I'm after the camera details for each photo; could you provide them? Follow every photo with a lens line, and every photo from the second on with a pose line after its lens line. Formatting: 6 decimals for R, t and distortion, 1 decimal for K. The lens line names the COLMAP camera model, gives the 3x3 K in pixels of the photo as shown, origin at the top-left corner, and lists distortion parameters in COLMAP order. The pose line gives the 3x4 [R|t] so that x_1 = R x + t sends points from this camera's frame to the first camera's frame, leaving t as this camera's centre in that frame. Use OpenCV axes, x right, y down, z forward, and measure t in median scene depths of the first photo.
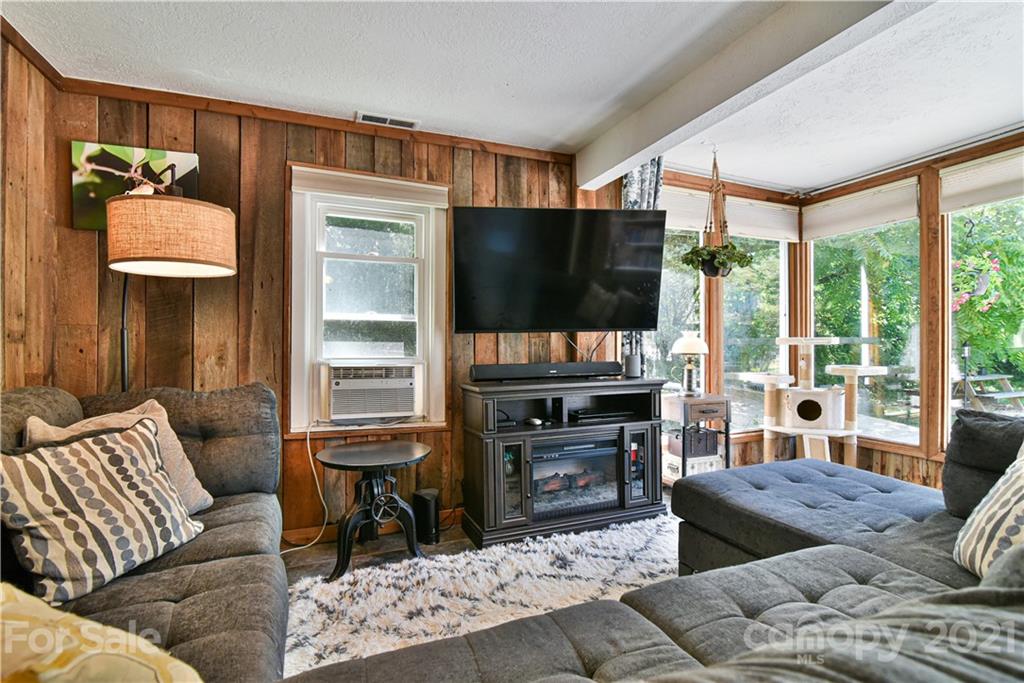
lens RADIAL K [[474.3, 0, 511.0], [0, 474.3, 345.6], [0, 0, 1]] dist [-0.014367, 0.000801]
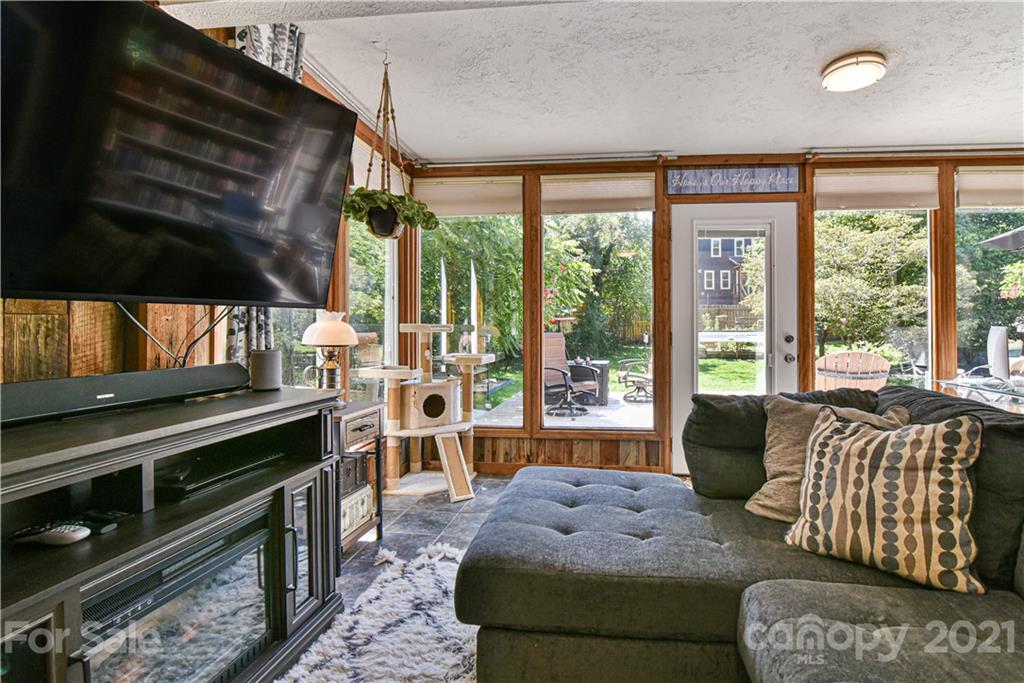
lens RADIAL K [[493.4, 0, 563.3], [0, 493.4, 324.5], [0, 0, 1]] dist [-0.028493, 0.000283]
pose [[0.463933, 0.015159, 0.885741, -0.087450], [0.000843, 0.999846, -0.017553, -0.000190], [-0.885870, 0.008890, 0.463849, 0.399328]]
